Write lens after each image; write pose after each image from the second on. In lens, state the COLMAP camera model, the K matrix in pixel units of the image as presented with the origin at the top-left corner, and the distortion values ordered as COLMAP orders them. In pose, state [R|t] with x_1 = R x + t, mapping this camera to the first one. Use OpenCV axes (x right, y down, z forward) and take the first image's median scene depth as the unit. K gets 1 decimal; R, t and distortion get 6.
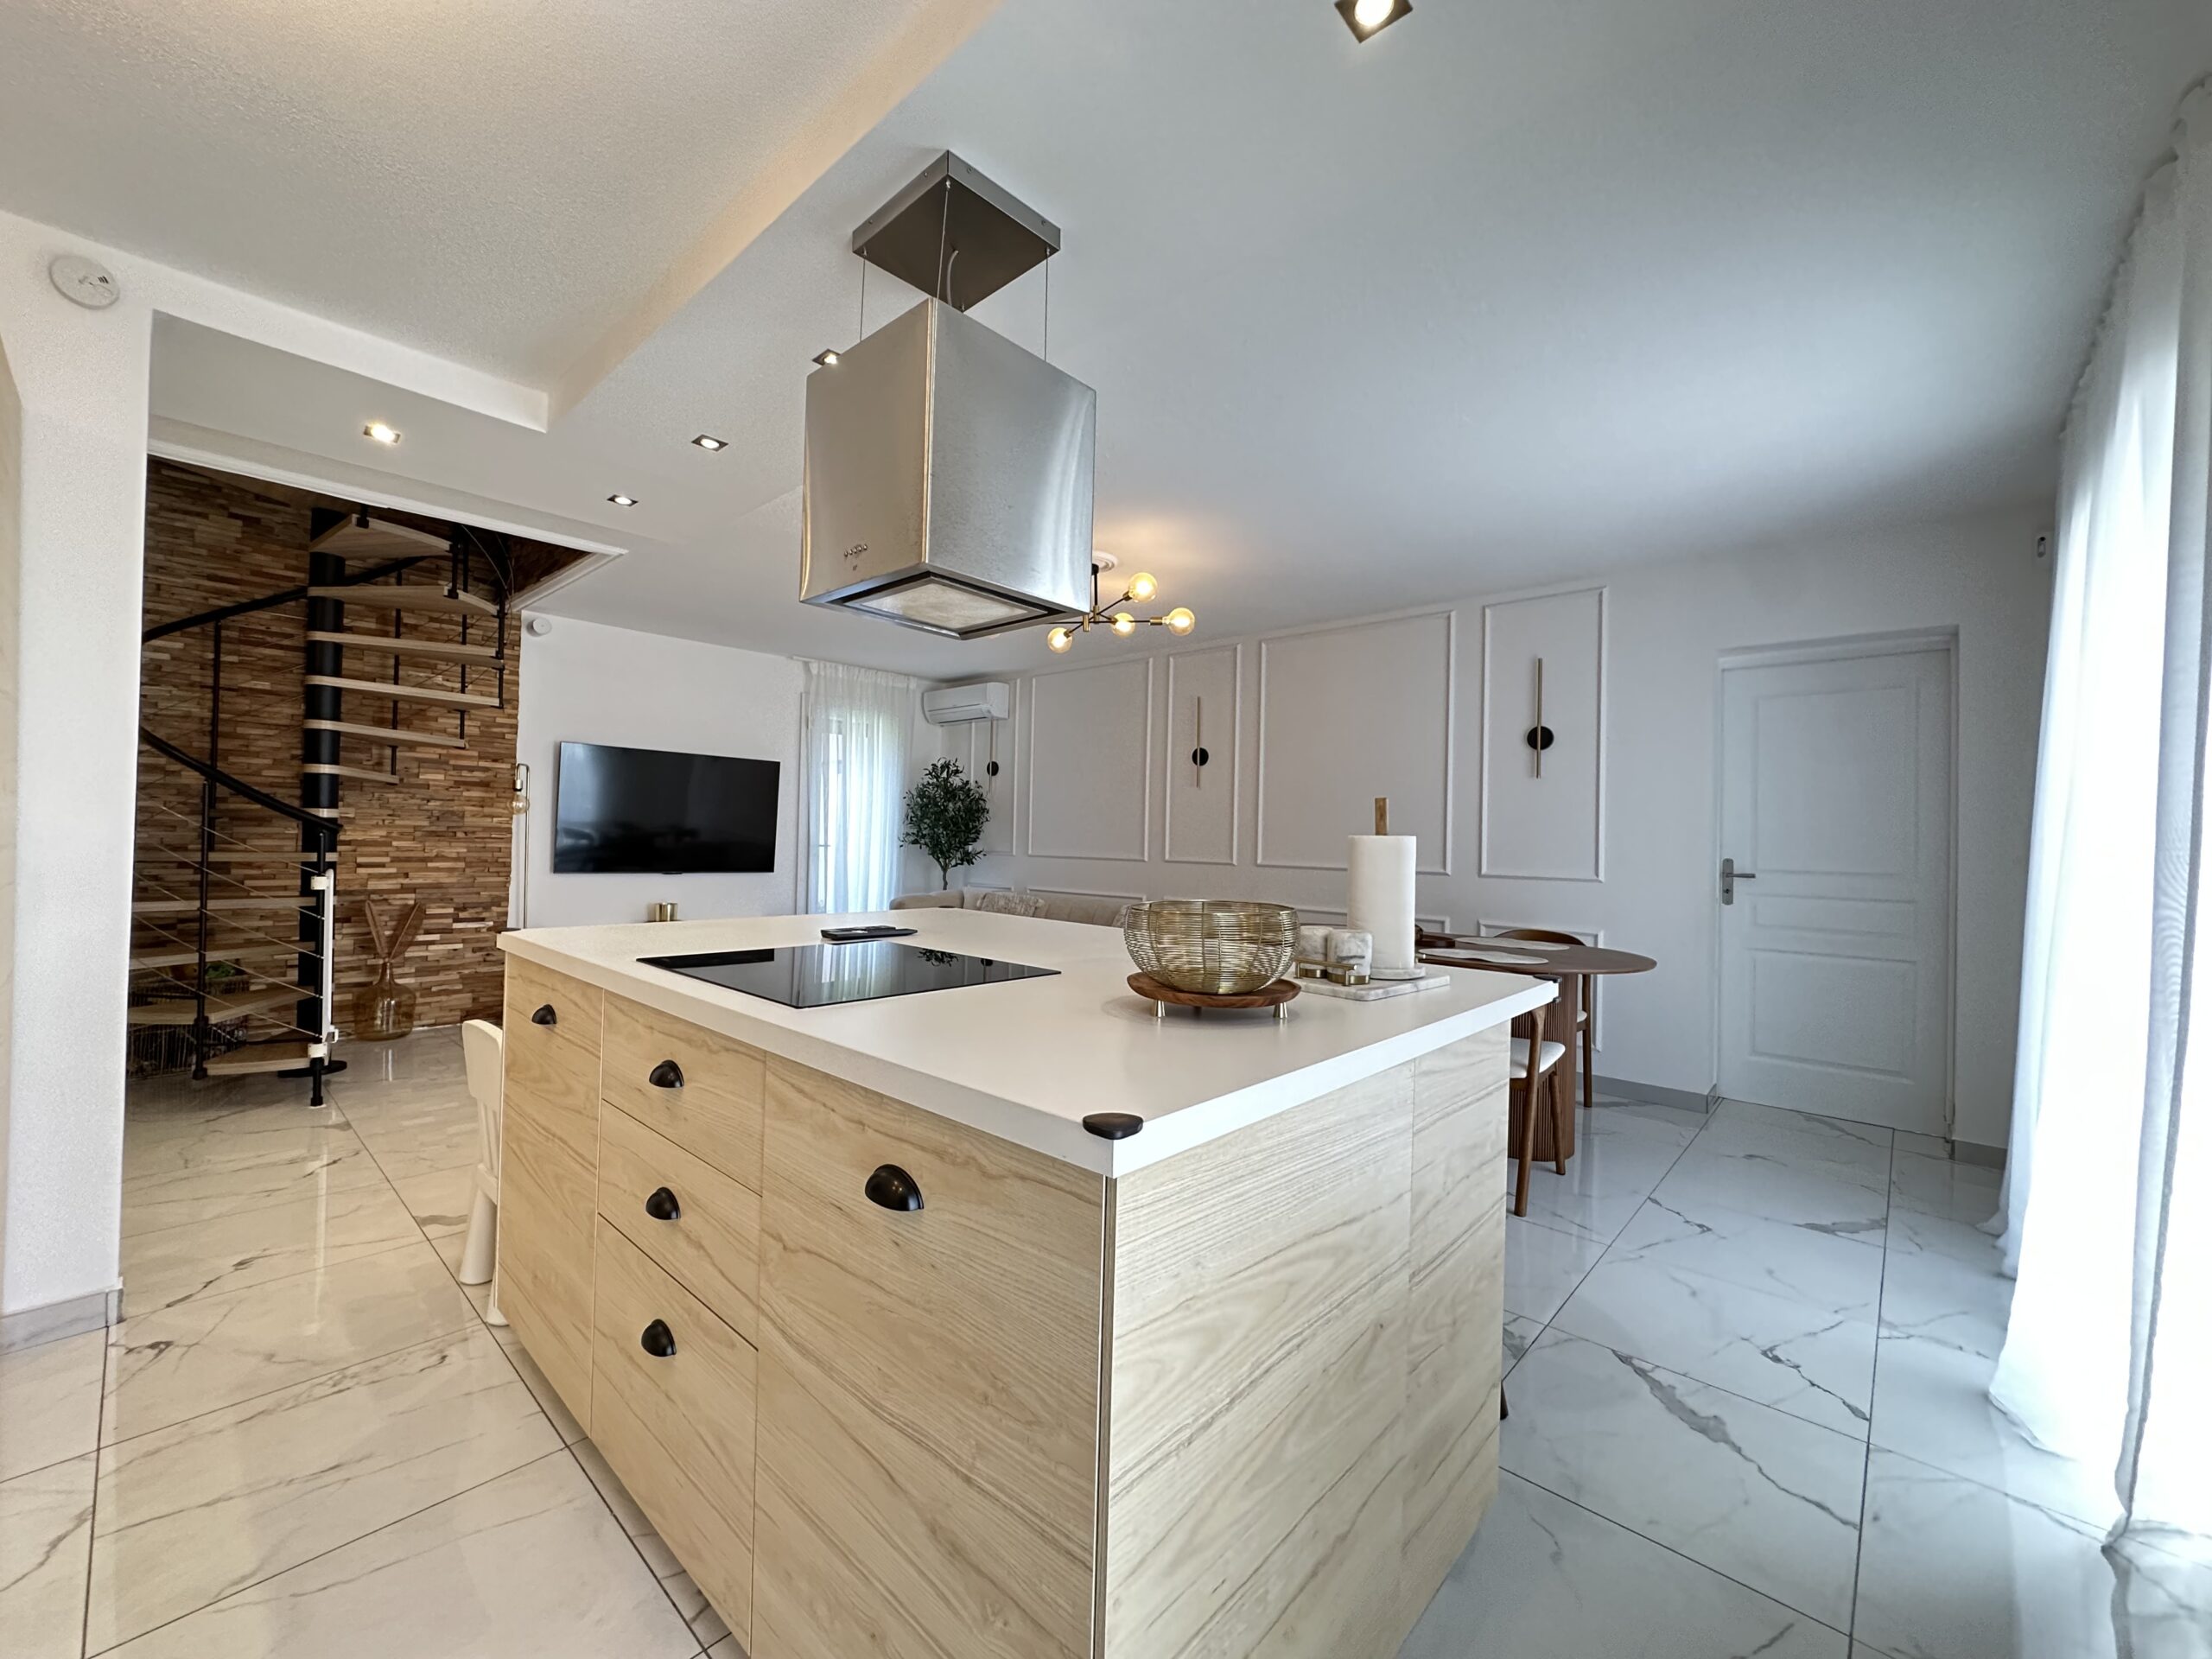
lens RADIAL K [[888.5, 0, 1102.8], [0, 888.5, 827.4], [0, 0, 1]] dist [-0.001391, 0.000379]
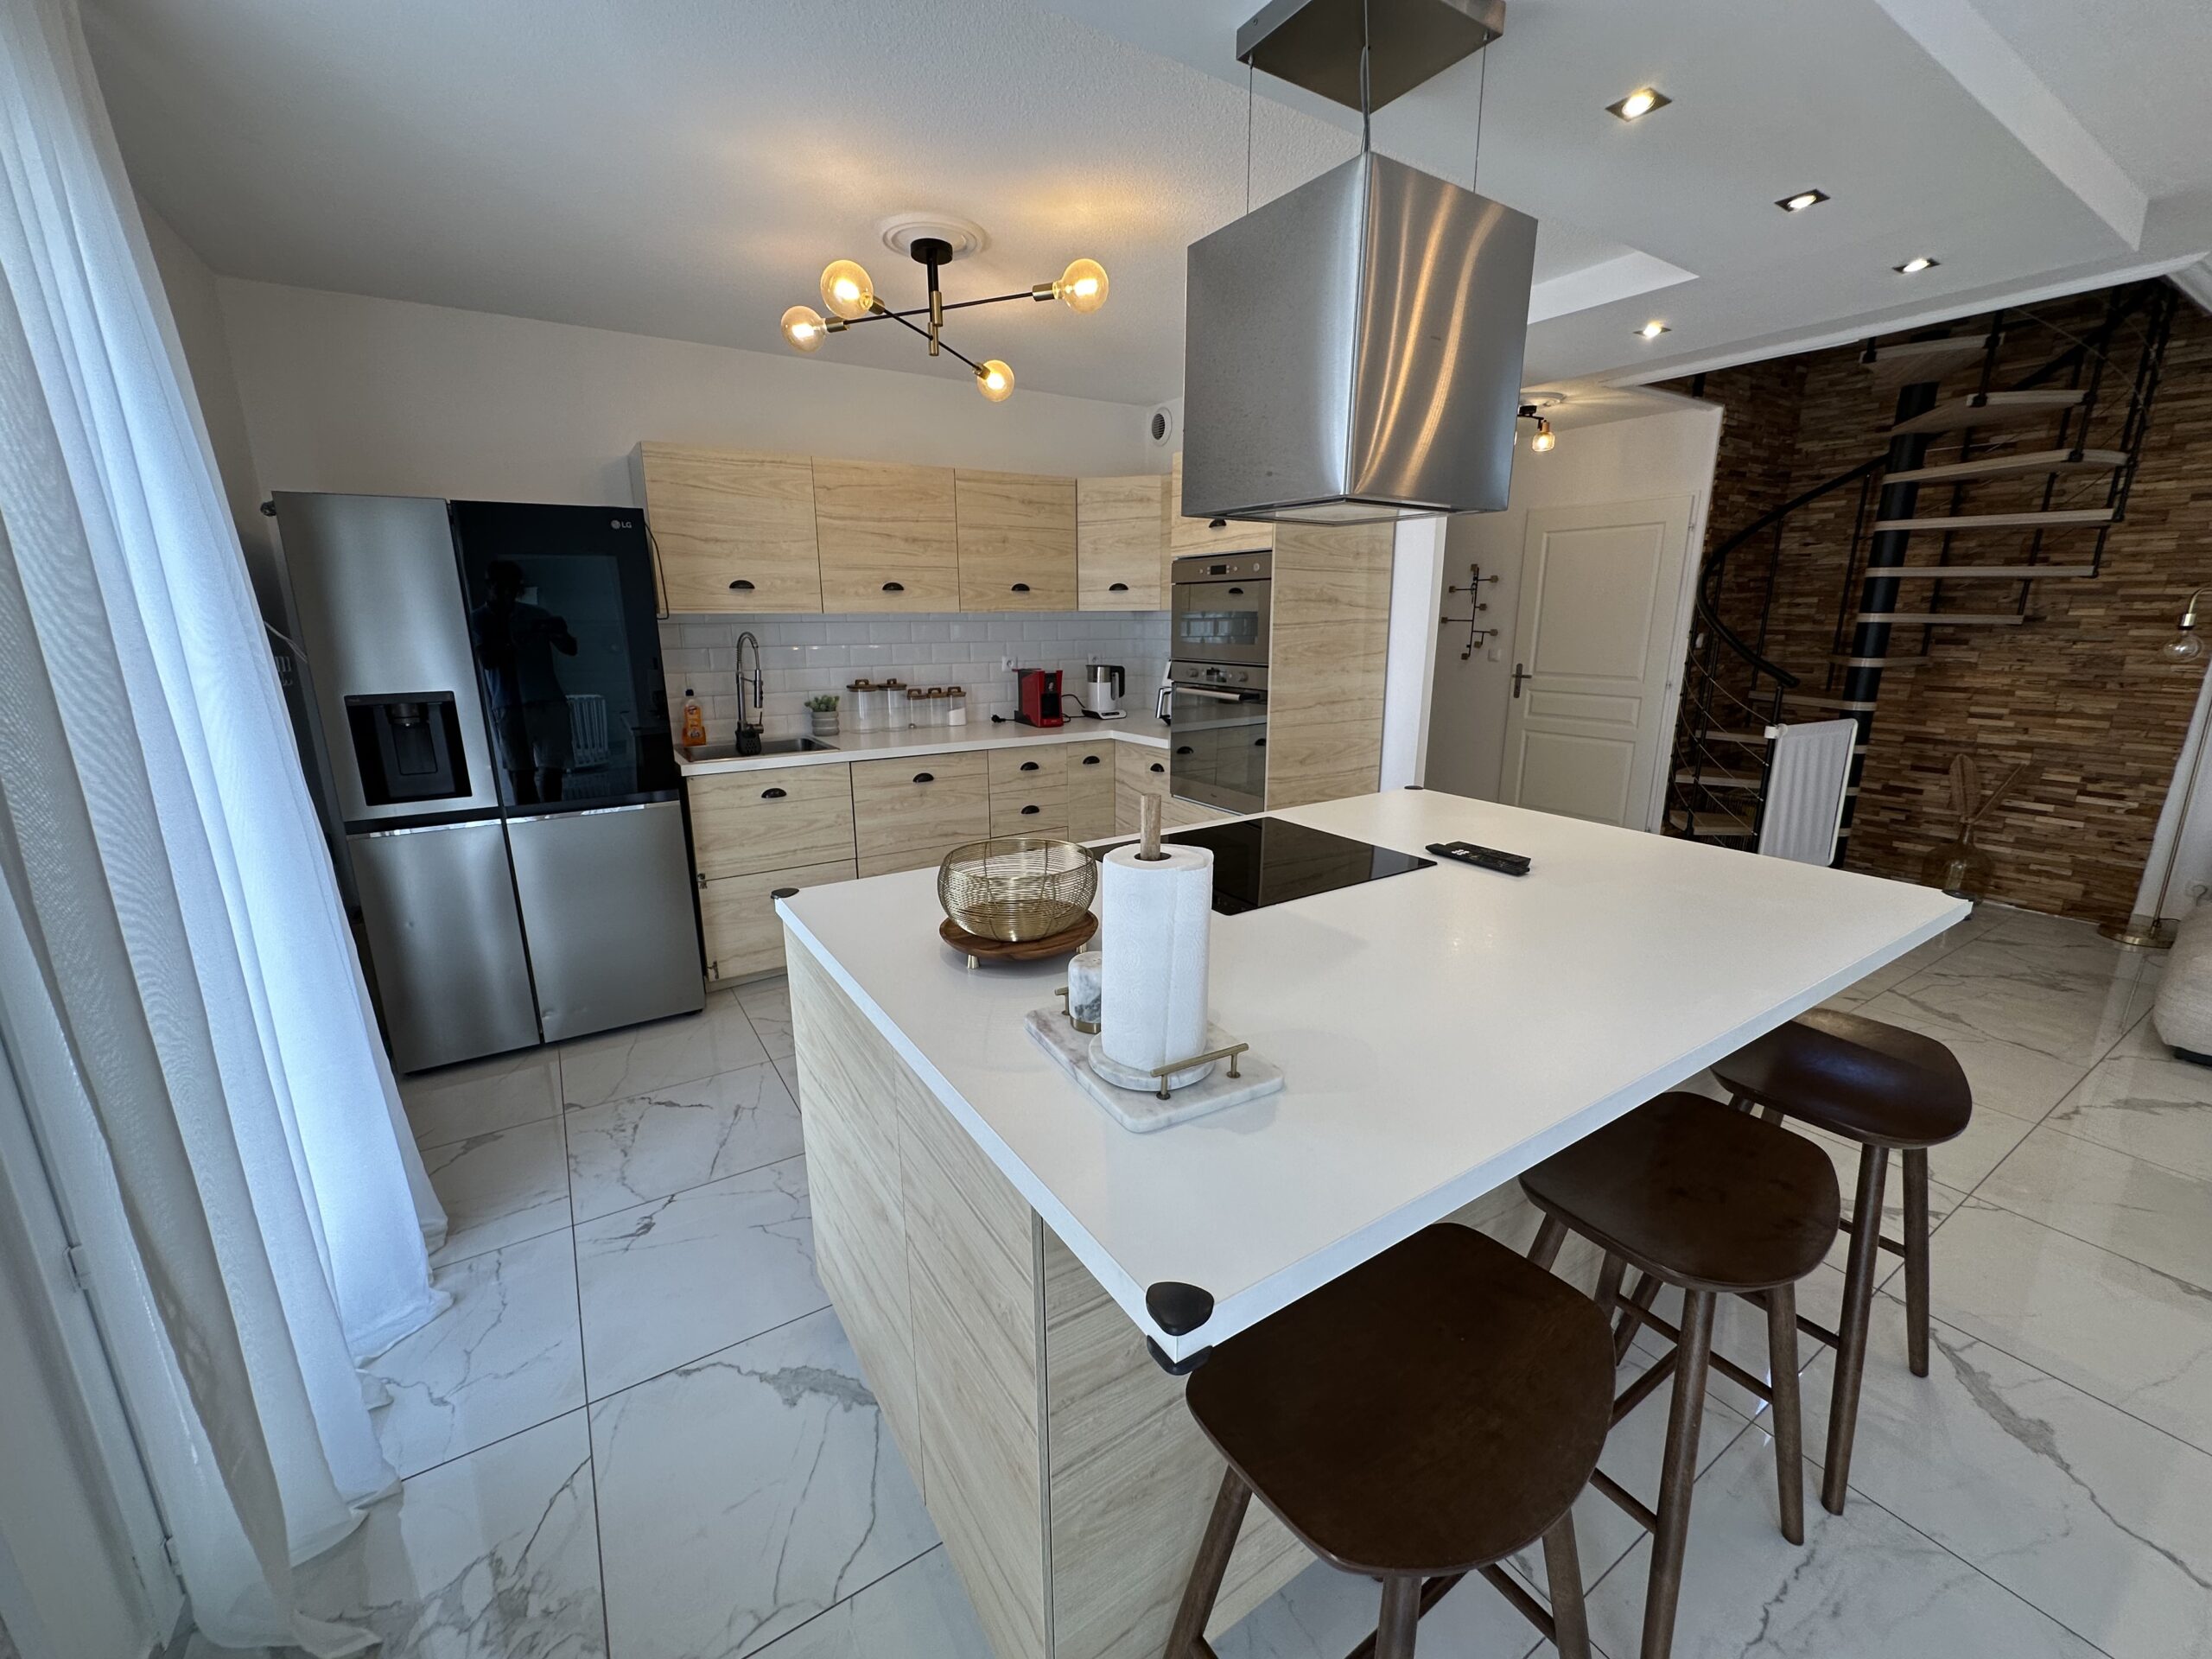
lens RADIAL K [[888.5, 0, 1102.8], [0, 888.5, 827.4], [0, 0, 1]] dist [-0.001391, 0.000379]
pose [[-0.257038, 0.206371, -0.944109, 0.280314], [0.006621, 0.977286, 0.211820, -0.042944], [0.966379, 0.048195, -0.252566, 0.348343]]
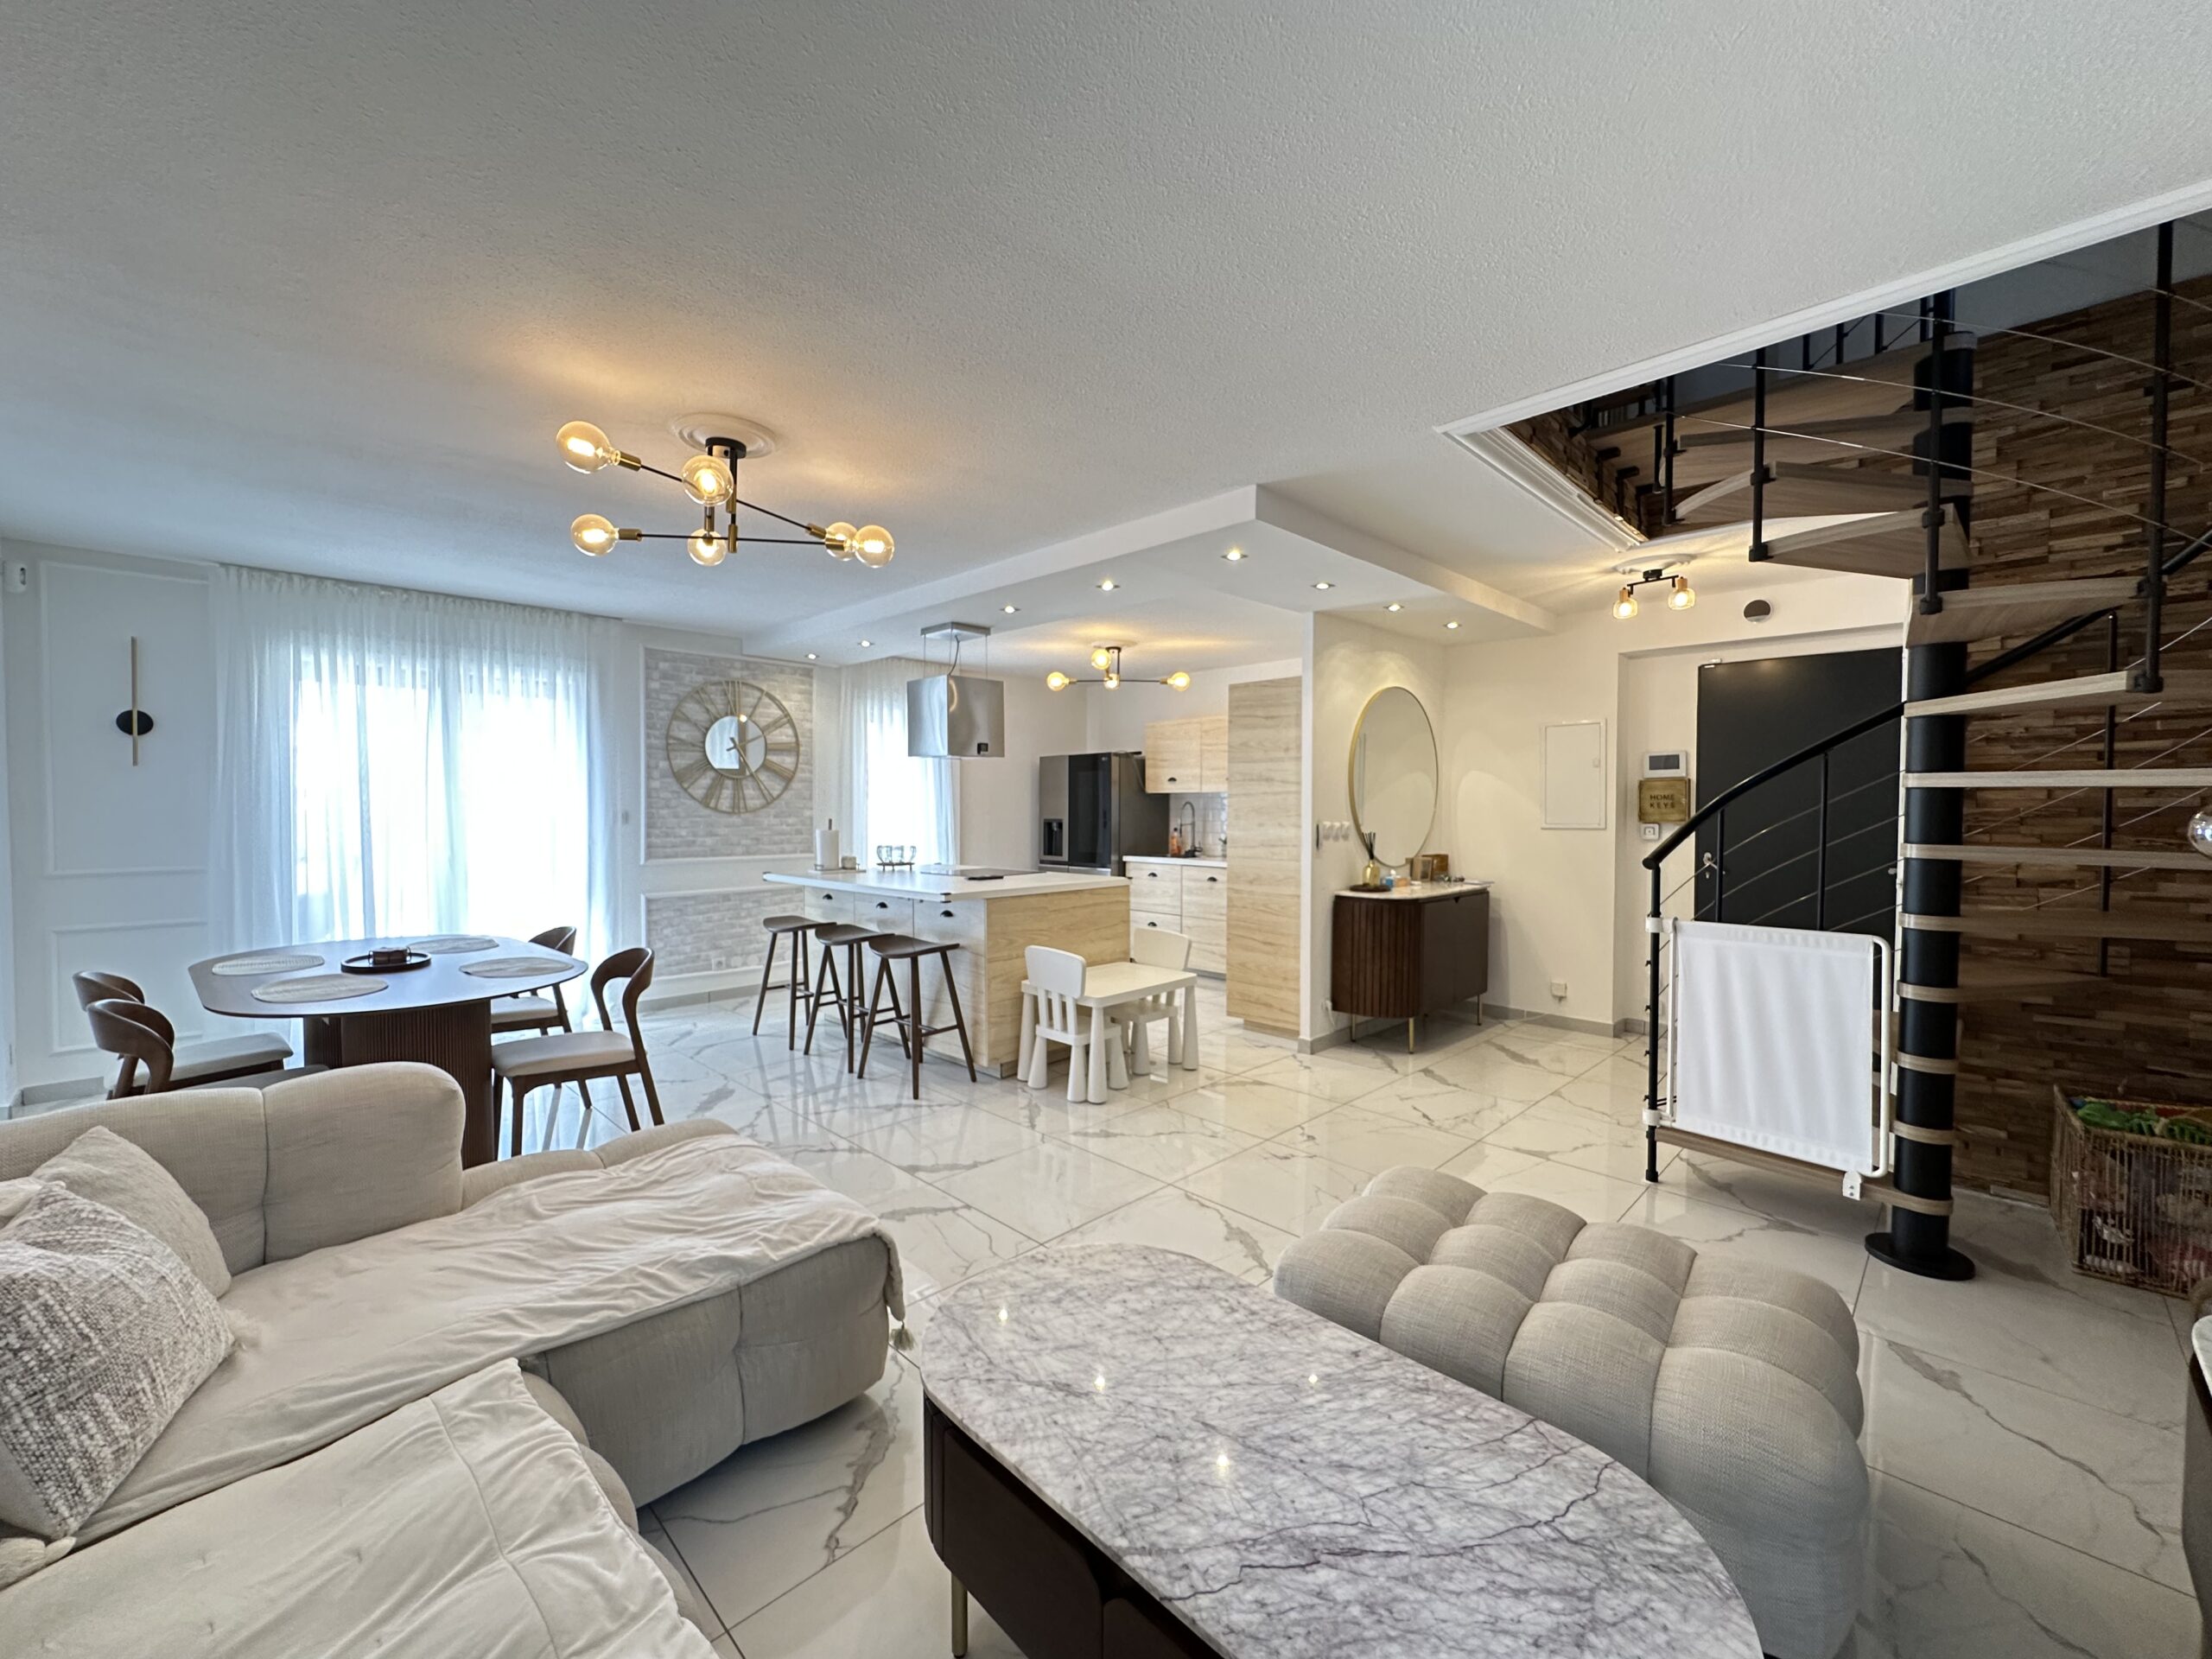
lens RADIAL K [[888.5, 0, 1102.8], [0, 888.5, 827.4], [0, 0, 1]] dist [-0.001391, 0.000379]
pose [[-0.998844, -0.025408, 0.040806, -0.268301], [-0.024801, 0.999575, 0.015298, -0.023126], [-0.041177, 0.014269, -0.999050, 1.354192]]
